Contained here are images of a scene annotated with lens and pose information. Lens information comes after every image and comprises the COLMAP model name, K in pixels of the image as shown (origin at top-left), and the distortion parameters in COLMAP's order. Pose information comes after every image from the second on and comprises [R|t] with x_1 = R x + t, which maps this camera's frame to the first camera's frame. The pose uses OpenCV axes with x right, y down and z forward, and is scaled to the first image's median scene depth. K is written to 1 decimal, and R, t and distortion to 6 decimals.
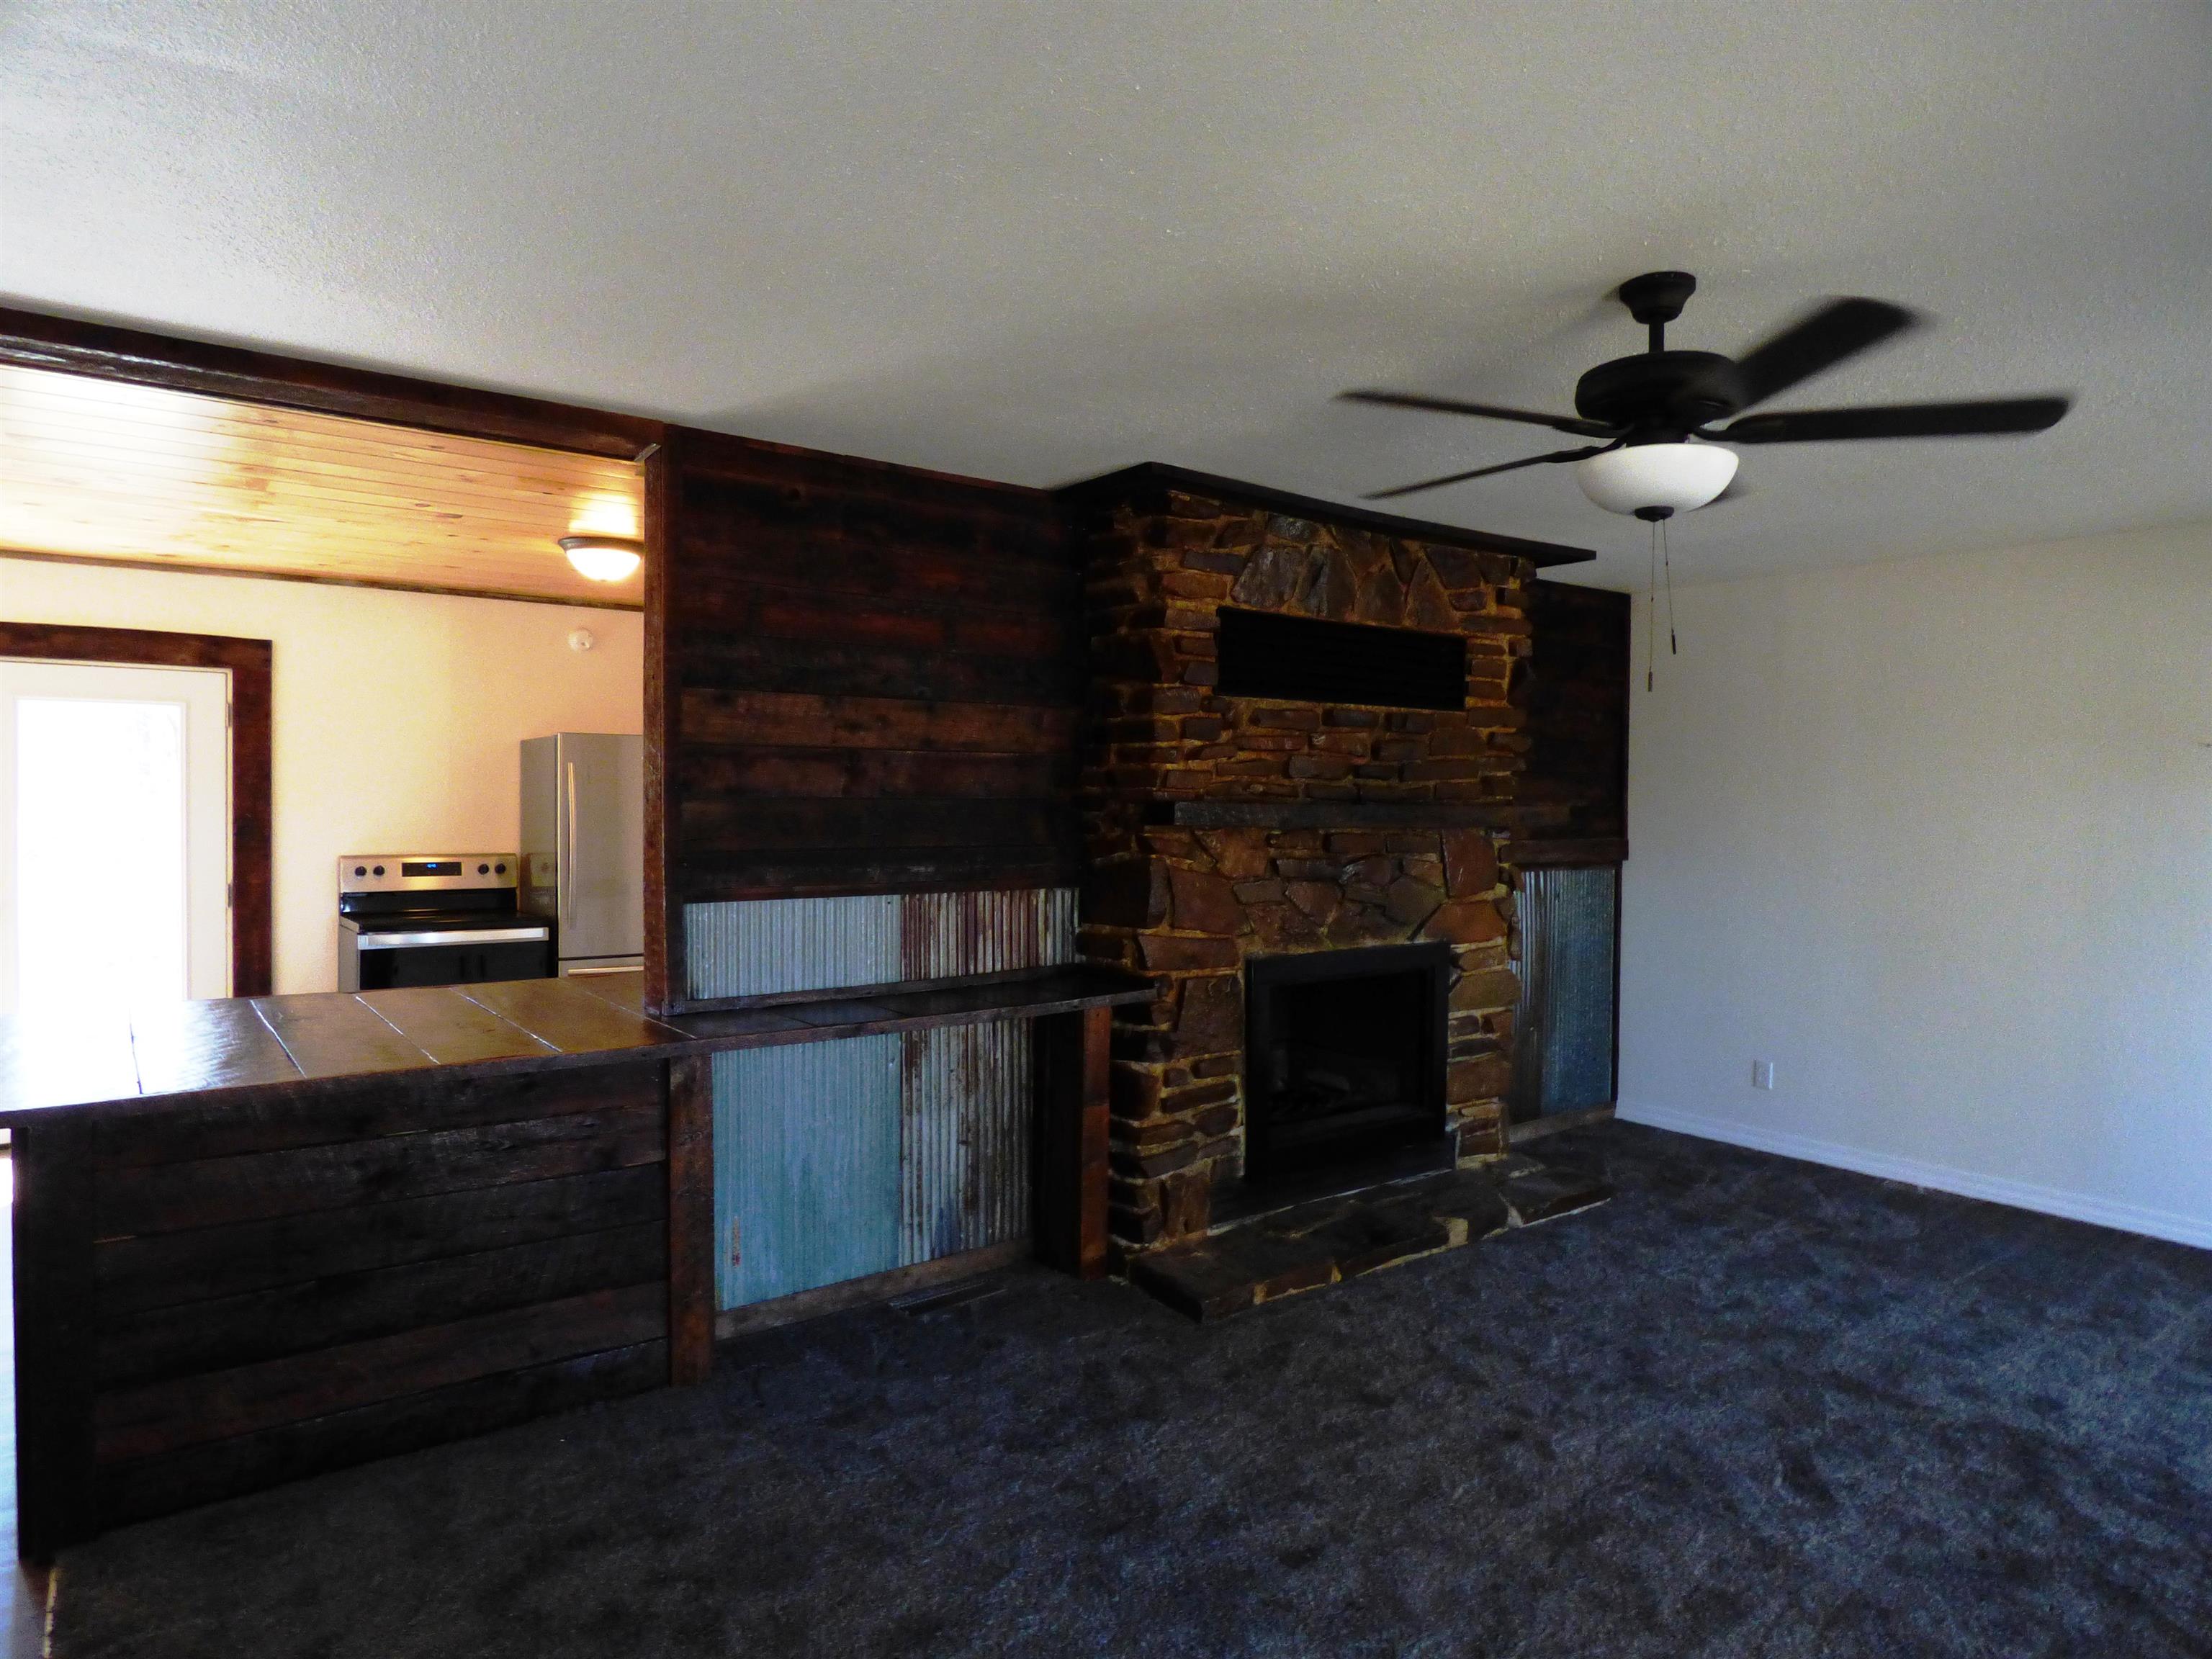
lens RADIAL K [[1317.3, 0, 1100.1], [0, 1317.3, 819.9], [0, 0, 1]] dist [-0.017575, 0.003916]
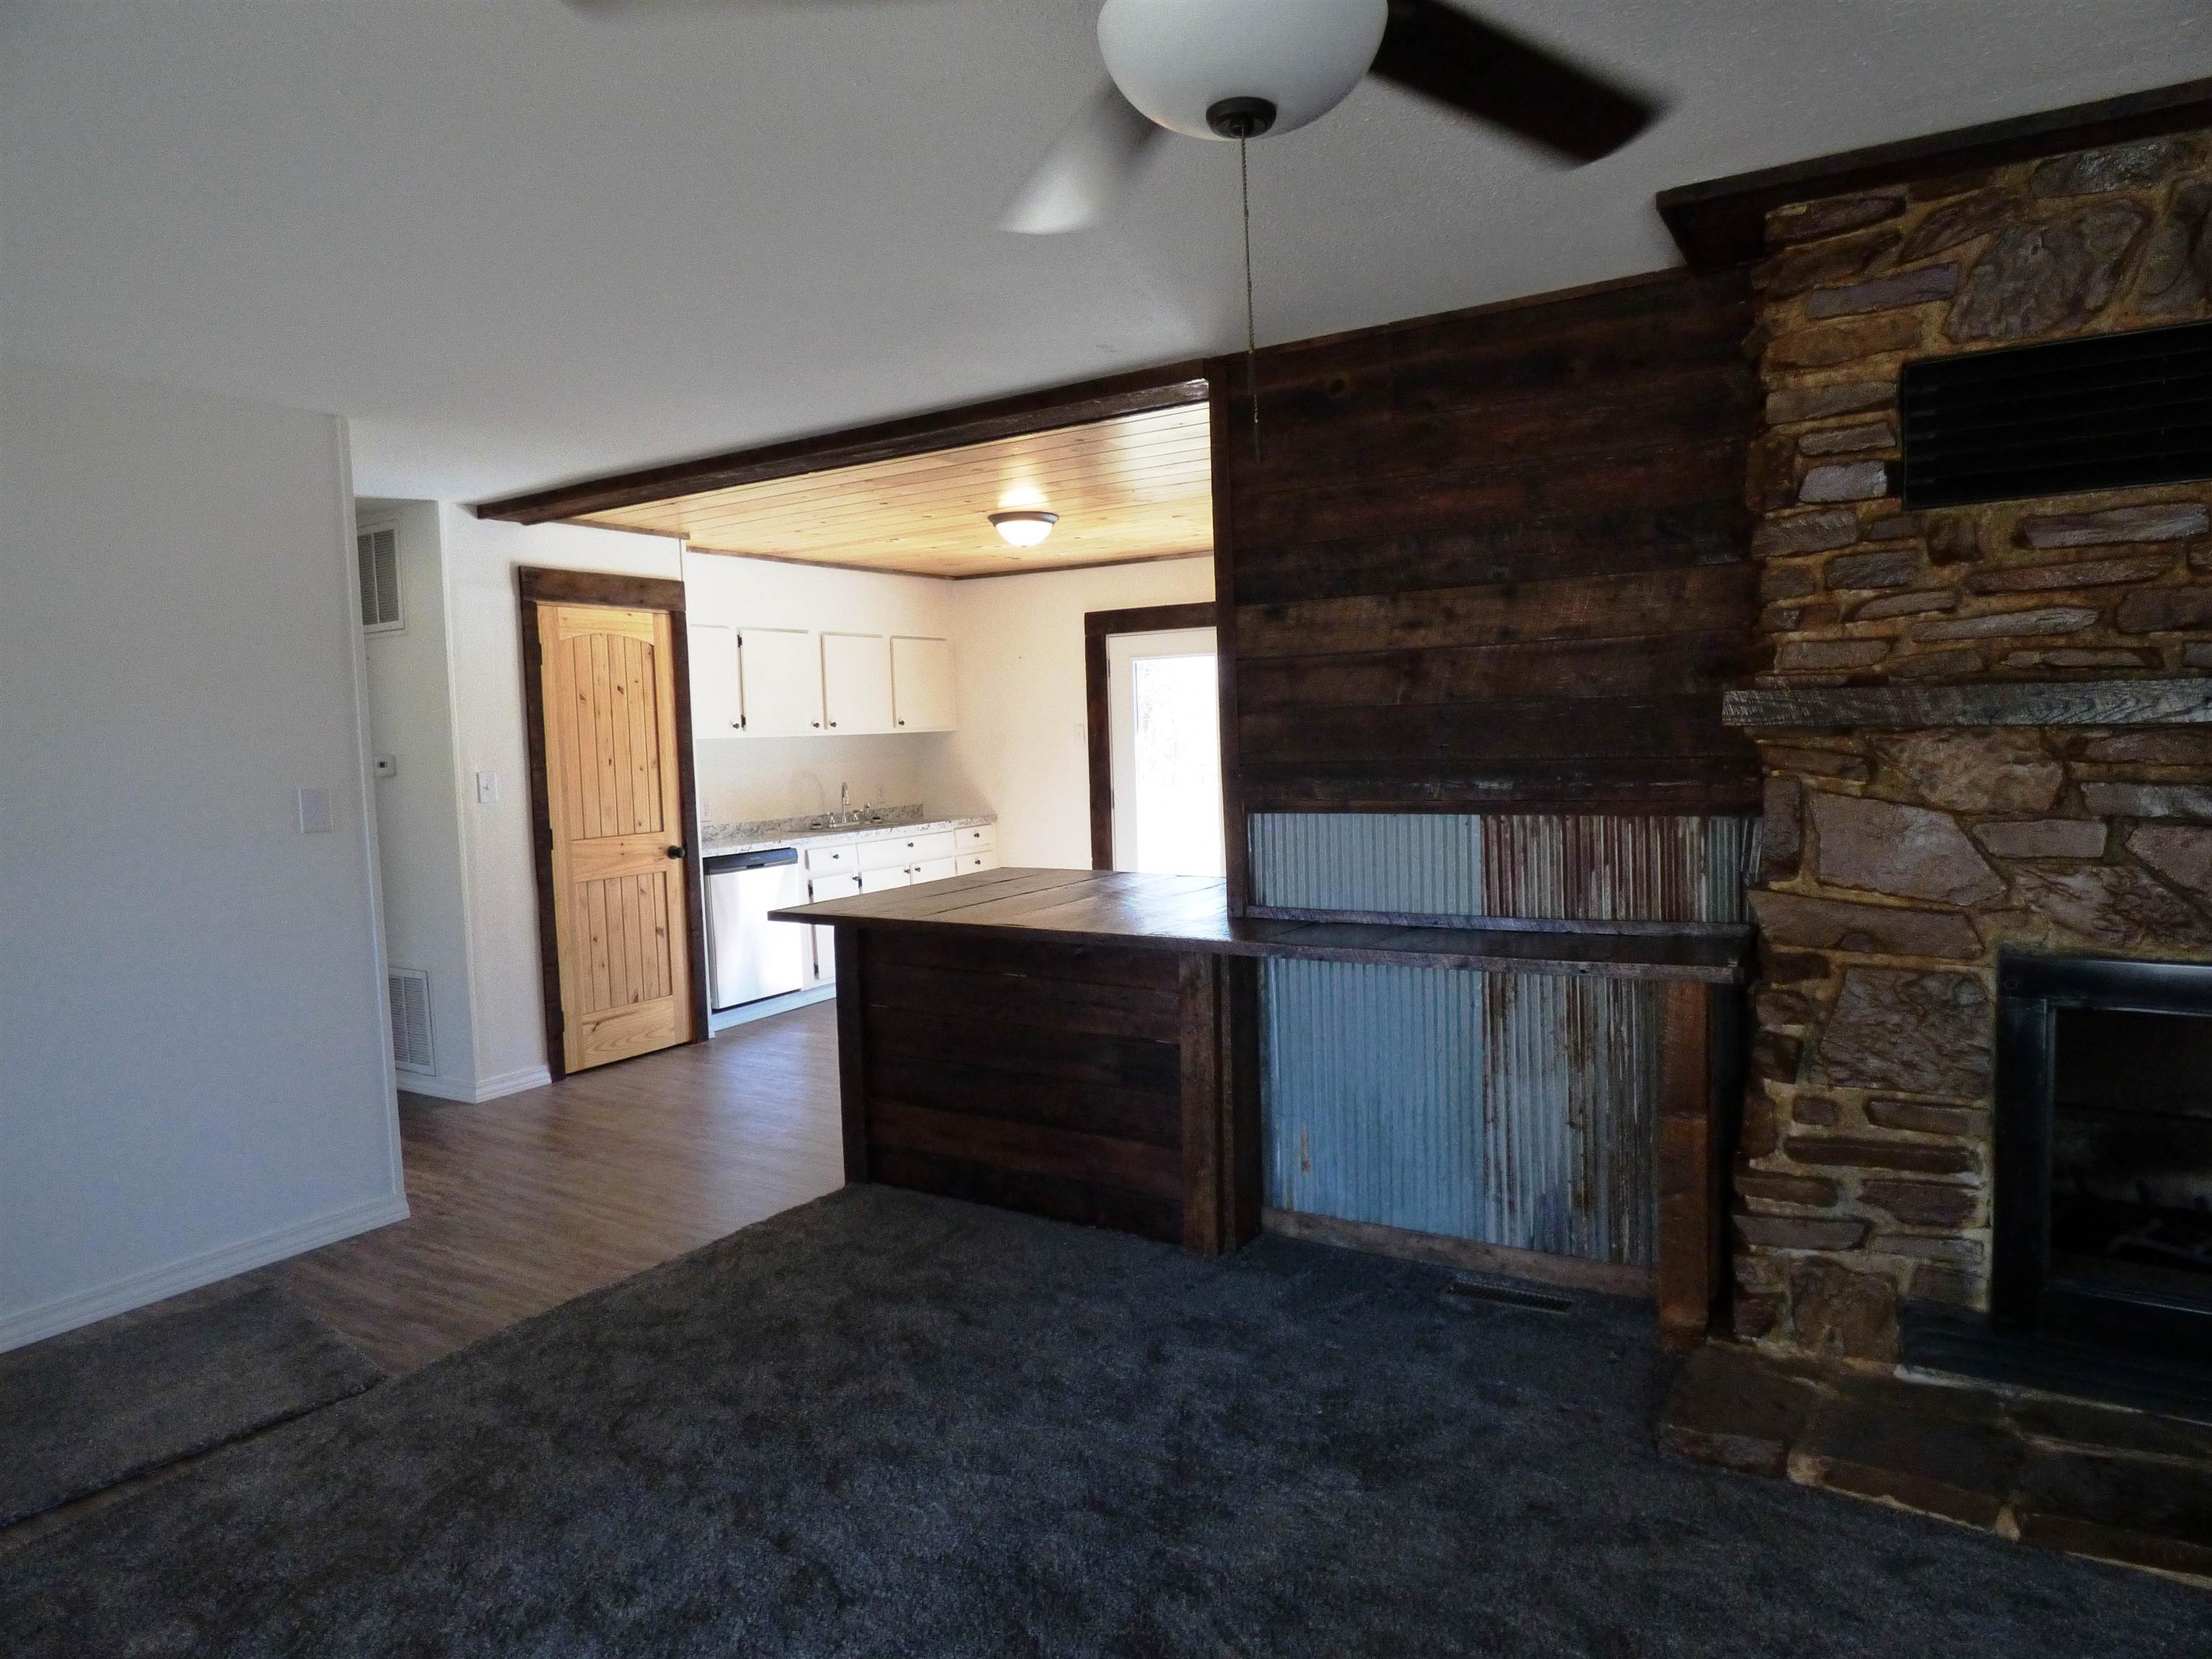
lens RADIAL K [[1317.3, 0, 1100.1], [0, 1317.3, 819.9], [0, 0, 1]] dist [-0.017575, 0.003916]
pose [[0.358737, 0.042289, -0.932480, 0.560439], [0.015831, 0.998554, 0.051375, 0.011887], [0.933305, -0.033192, 0.357549, 0.461942]]
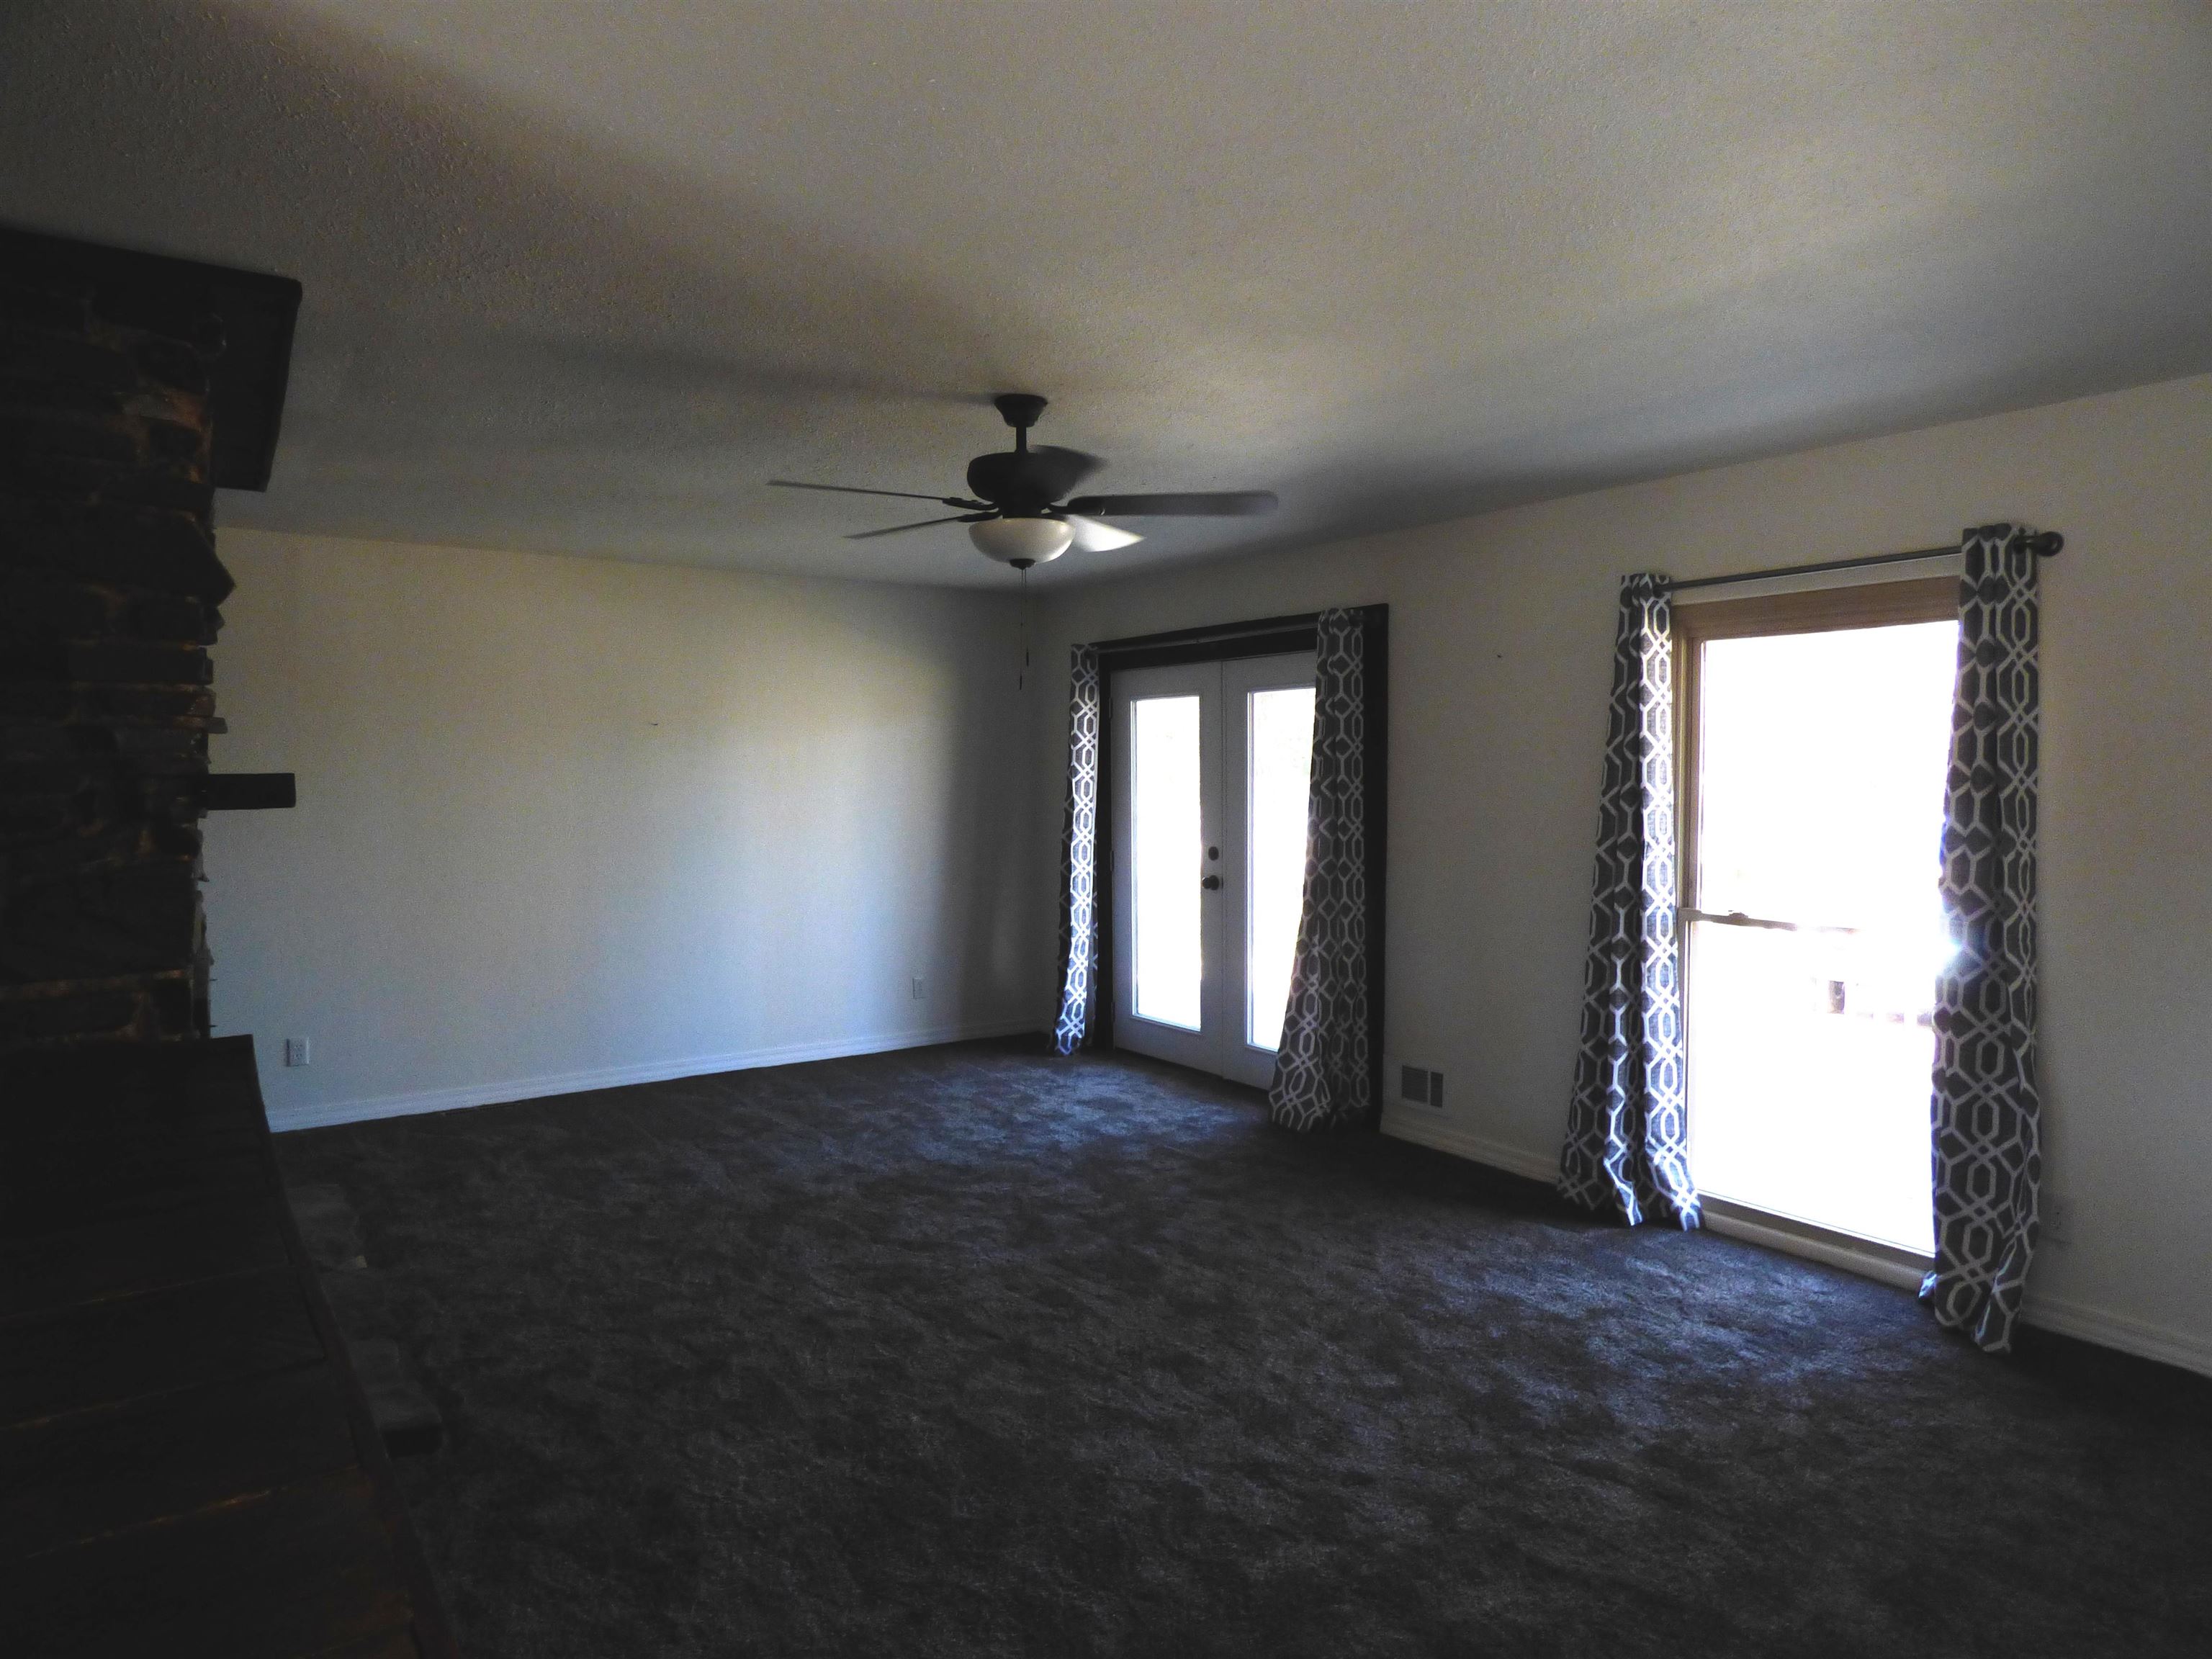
lens RADIAL K [[1317.3, 0, 1100.1], [0, 1317.3, 819.9], [0, 0, 1]] dist [-0.017575, 0.003916]
pose [[0.025421, -0.049472, 0.998452, -0.631764], [0.020914, 0.998582, 0.048946, -0.016433], [-0.999458, 0.019637, 0.026419, 0.552581]]
